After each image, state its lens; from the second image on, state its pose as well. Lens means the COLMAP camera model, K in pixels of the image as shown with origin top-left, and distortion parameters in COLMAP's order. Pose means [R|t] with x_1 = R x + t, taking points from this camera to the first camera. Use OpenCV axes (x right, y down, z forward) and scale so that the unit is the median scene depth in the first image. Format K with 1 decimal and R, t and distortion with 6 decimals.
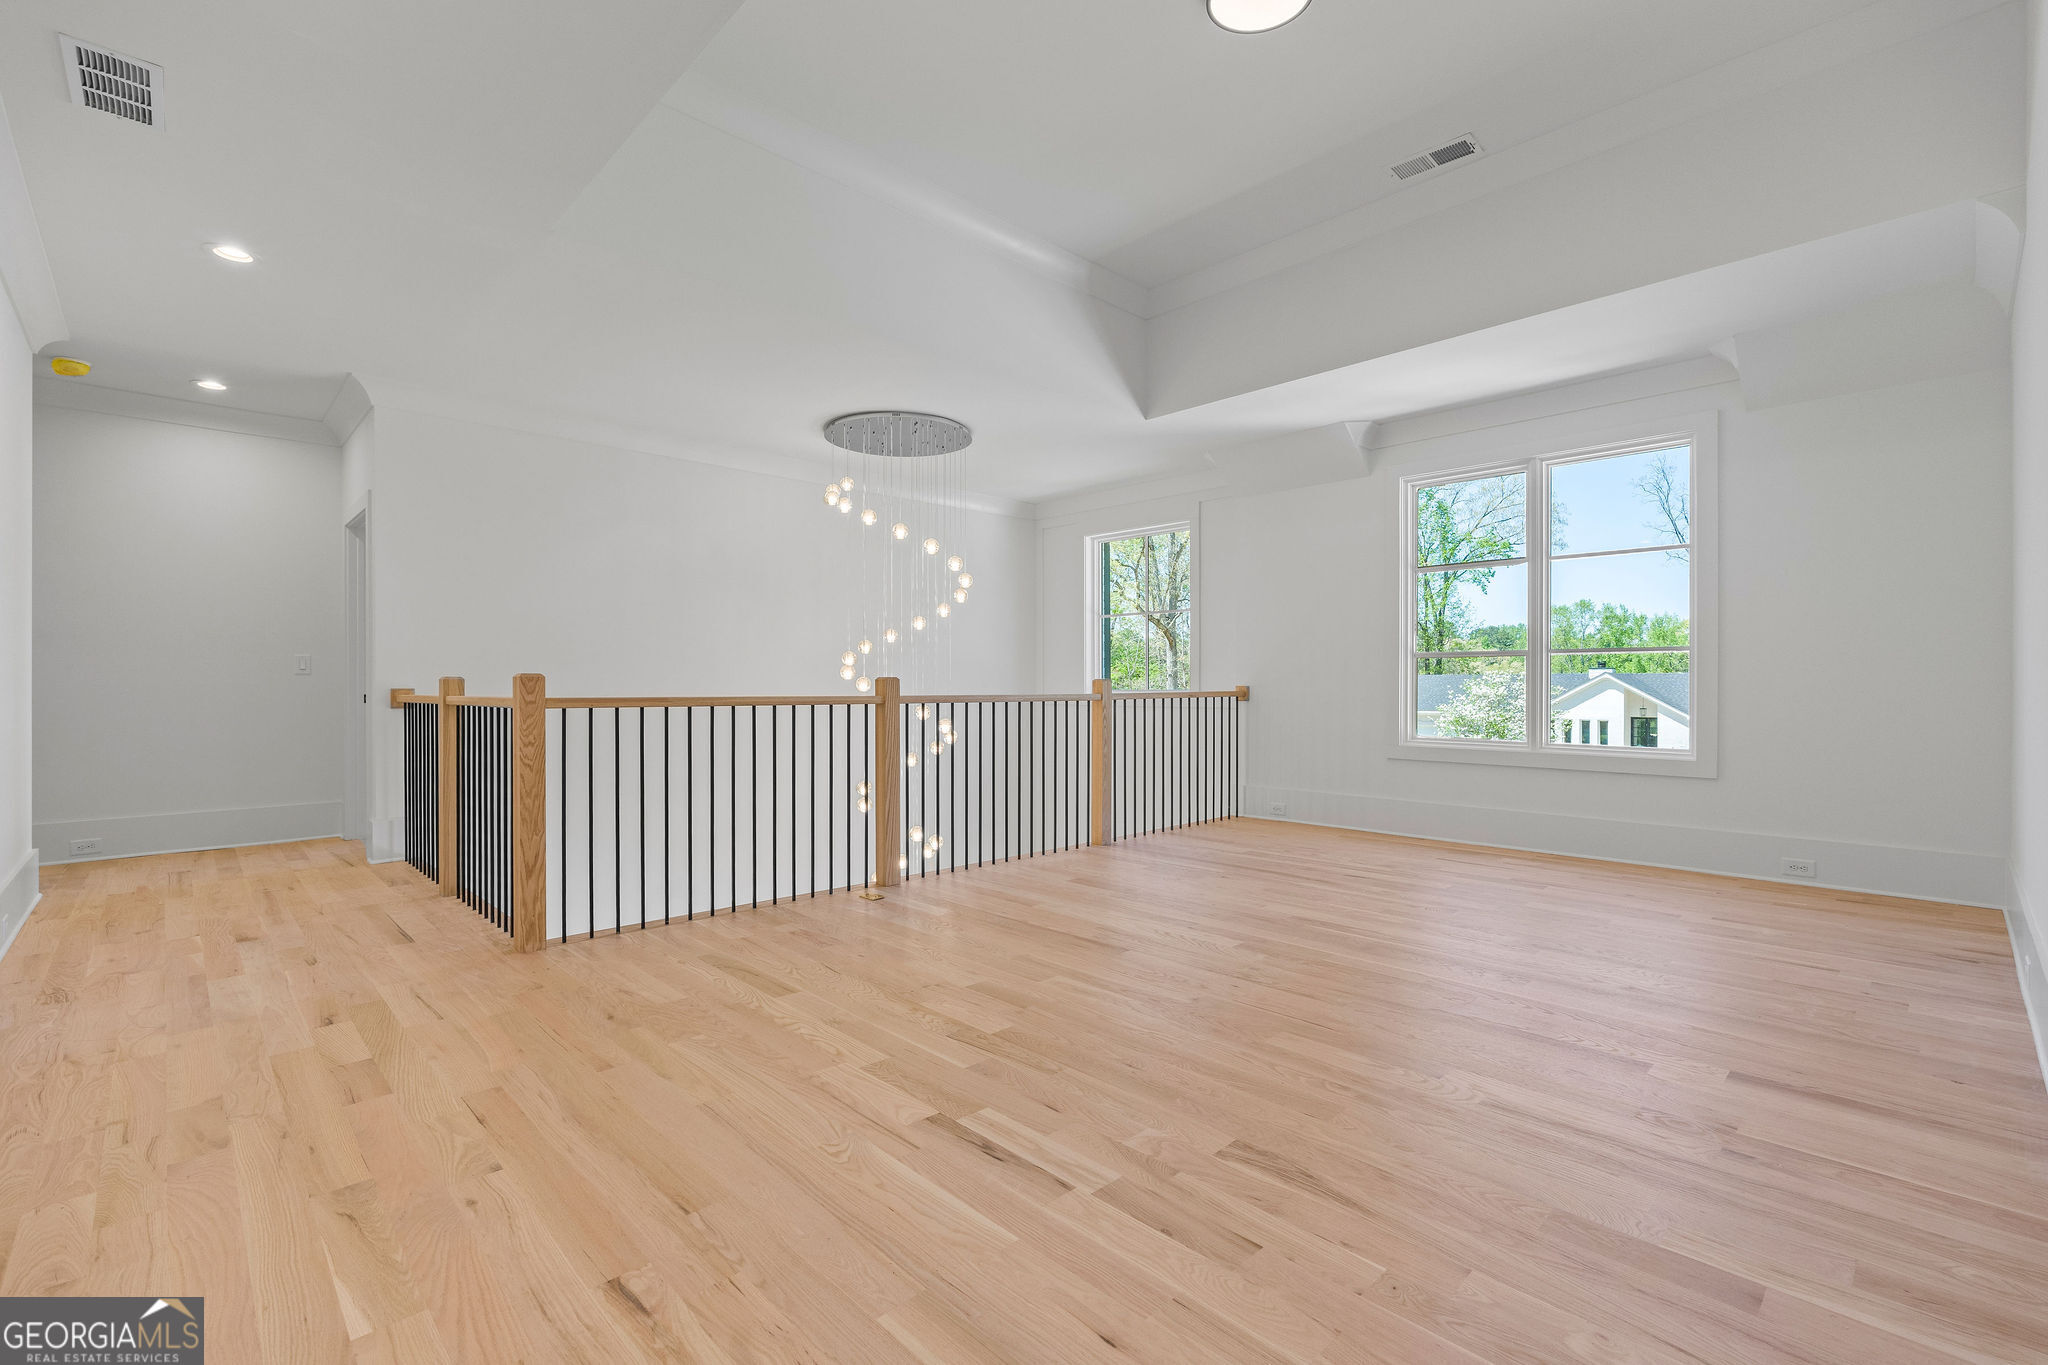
lens RADIAL K [[902.1, 0, 1027.4], [0, 902.1, 694.6], [0, 0, 1]] dist [-0.004577, -0.000124]
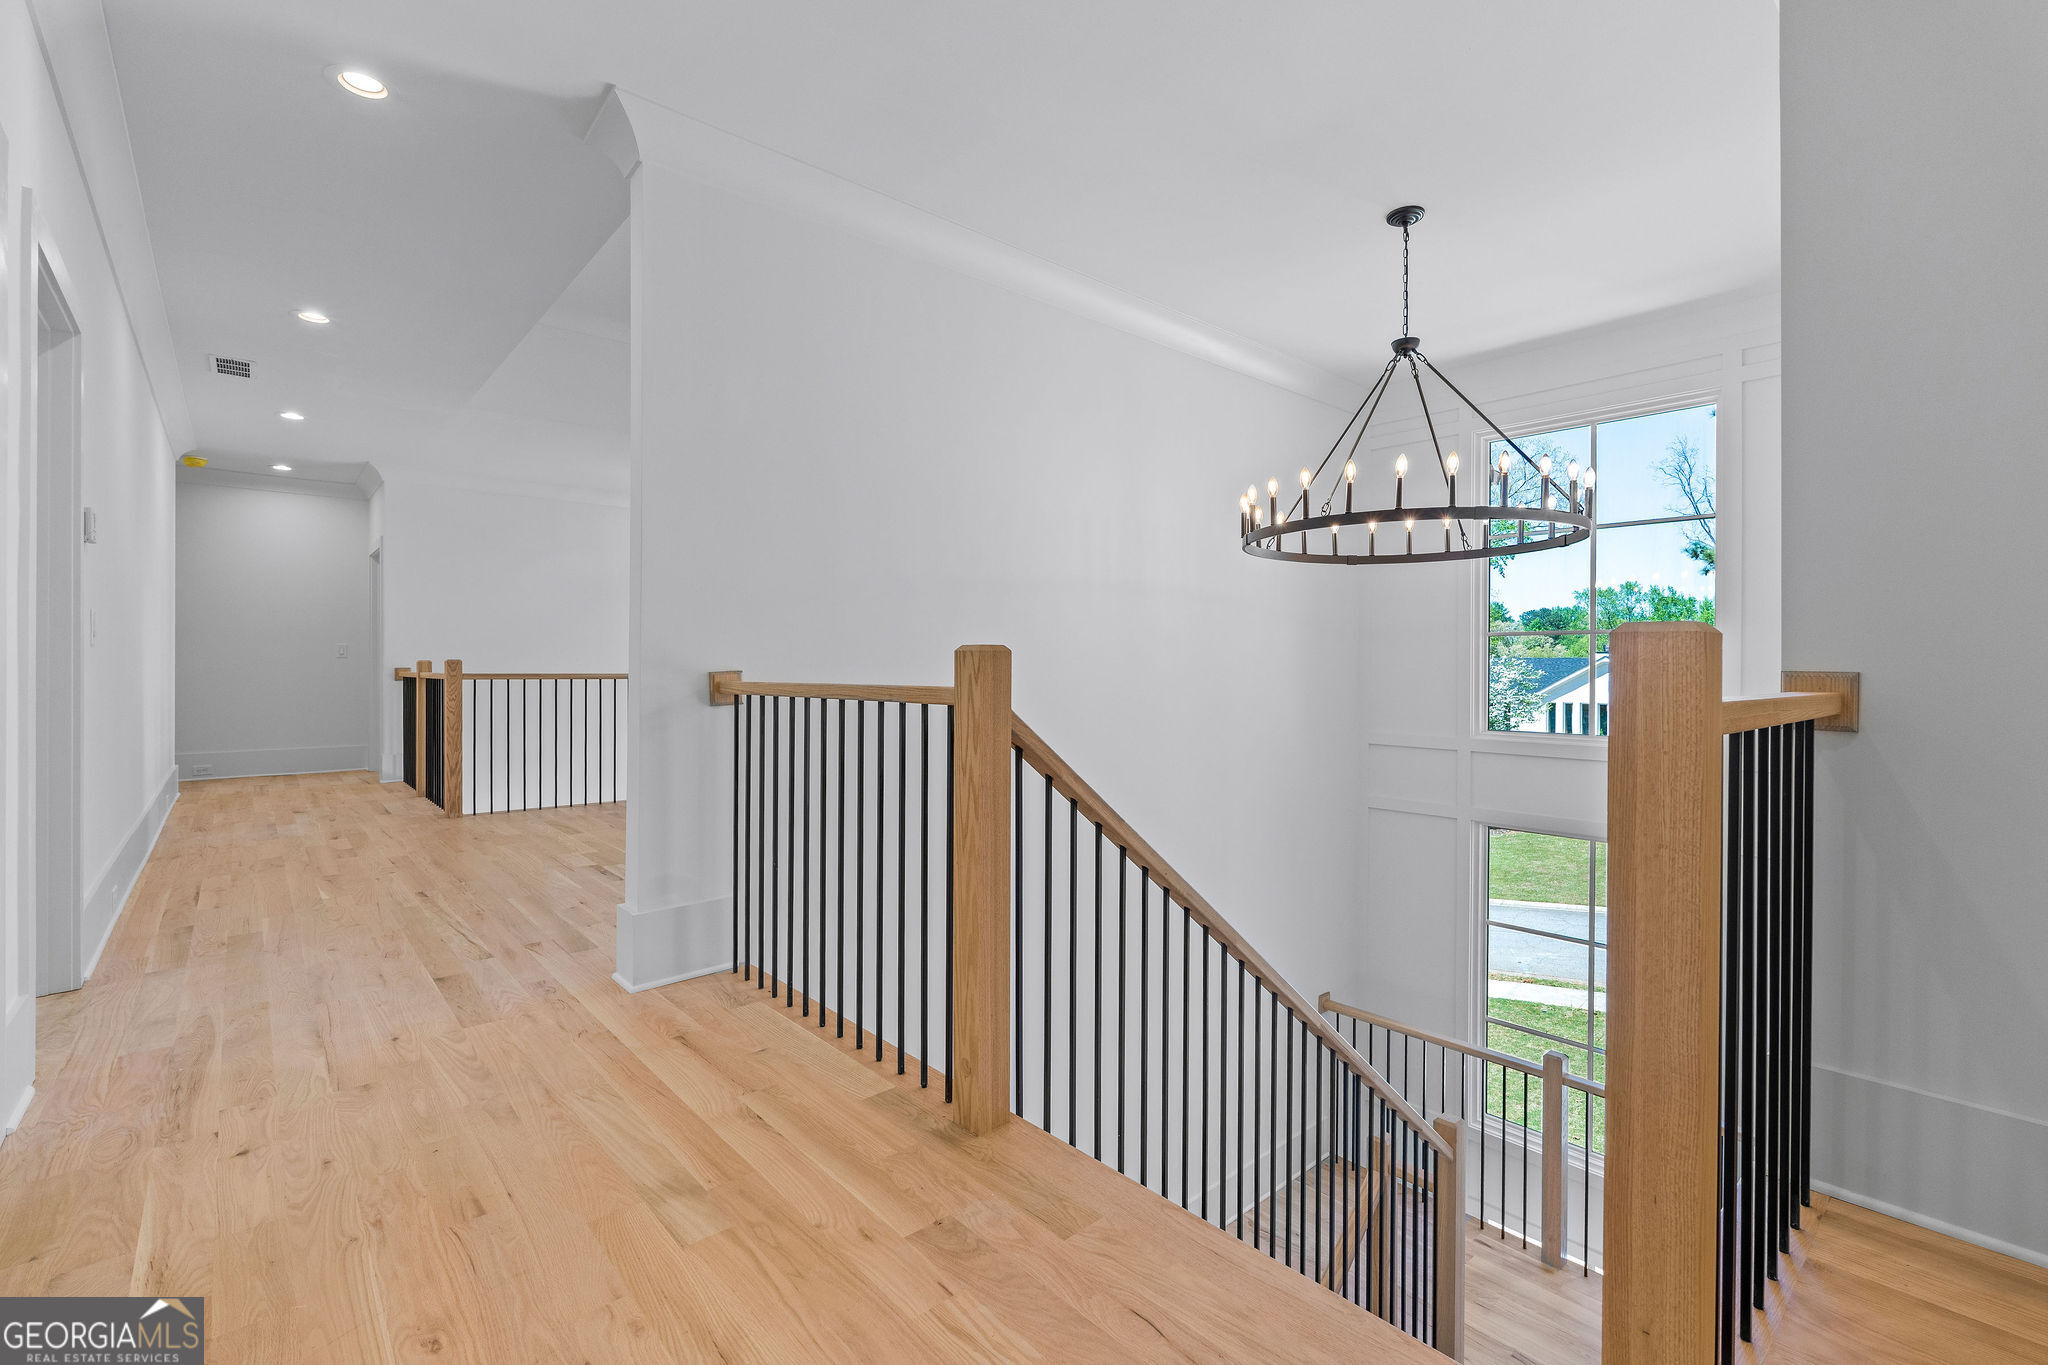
lens RADIAL K [[902.1, 0, 1019.4], [0, 902.1, 676.1], [0, 0, 1]] dist [-0.004577, -0.000124]
pose [[0.998591, 0.005085, -0.052824, 0.477597], [-0.005068, 0.999987, 0.000459, 0.001998], [0.052826, -0.000191, 0.998604, -0.516453]]
